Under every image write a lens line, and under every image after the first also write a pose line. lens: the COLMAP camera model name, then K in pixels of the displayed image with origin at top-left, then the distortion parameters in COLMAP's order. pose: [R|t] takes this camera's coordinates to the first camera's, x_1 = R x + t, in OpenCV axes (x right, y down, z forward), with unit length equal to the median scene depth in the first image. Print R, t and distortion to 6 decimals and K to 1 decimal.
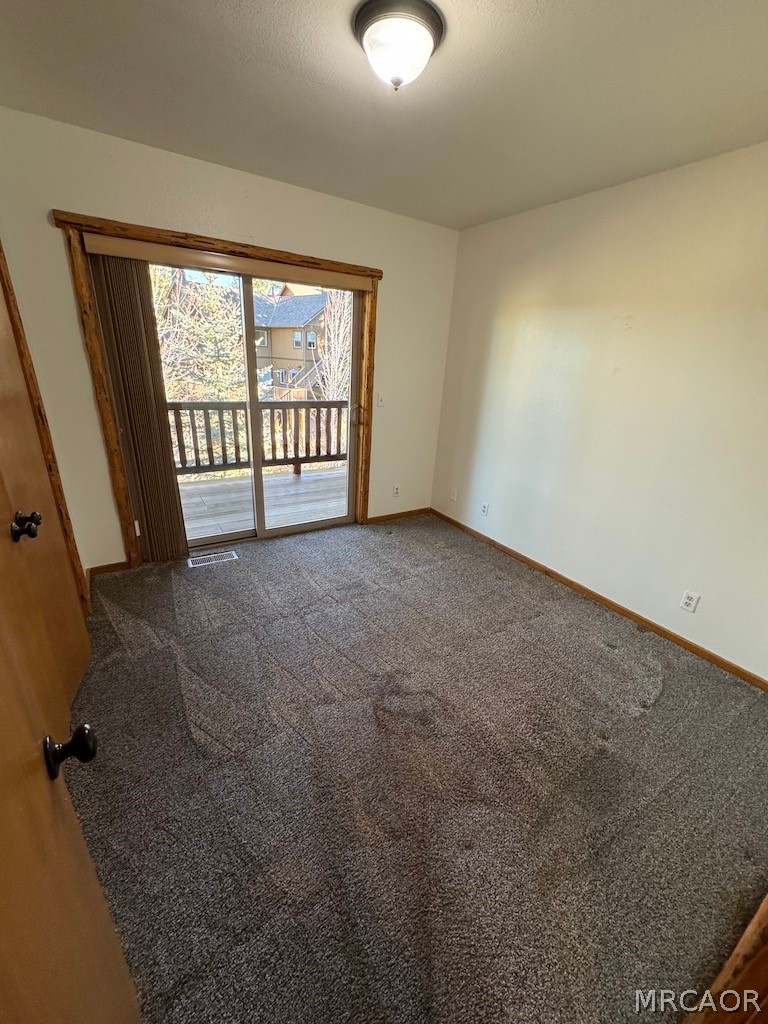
lens RADIAL K [[401.5, 0, 382.9], [0, 401.5, 512.1], [0, 0, 1]] dist [0.003535, -0.000053]
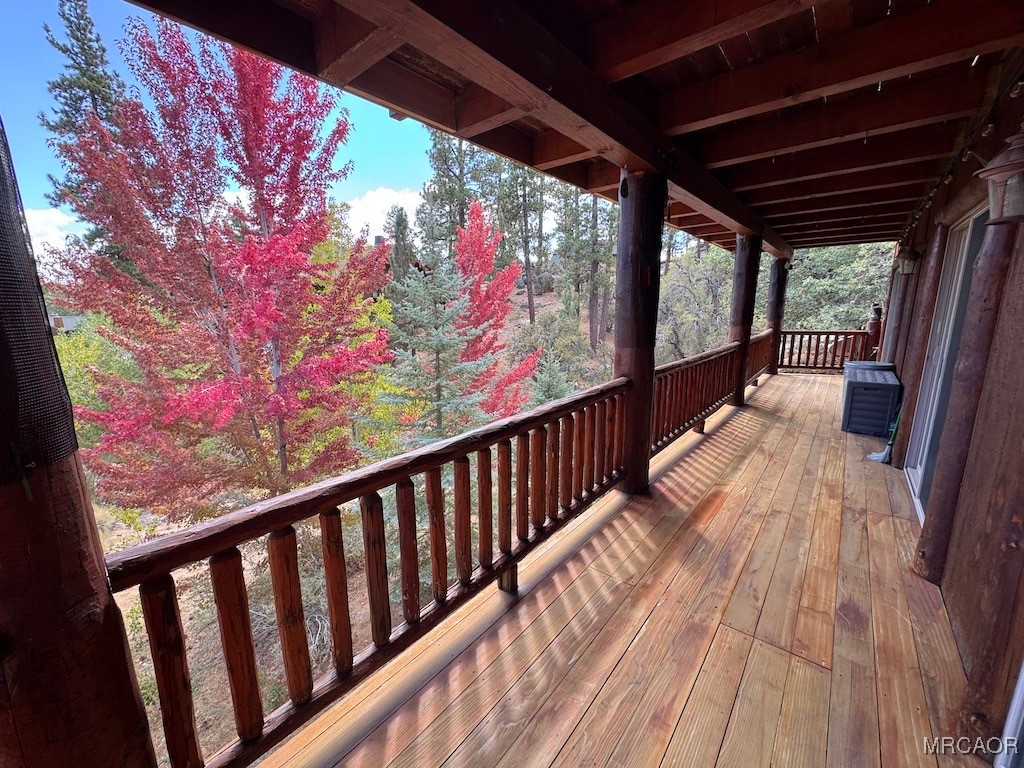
lens RADIAL K [[401.5, 0, 516.6], [0, 401.5, 383.7], [0, 0, 1]] dist [0.003535, -0.000053]
pose [[0.946365, -0.121020, 0.299578, -0.817681], [0.169852, 0.975090, -0.142655, -0.660623], [-0.274851, 0.185887, 0.943346, 1.539530]]
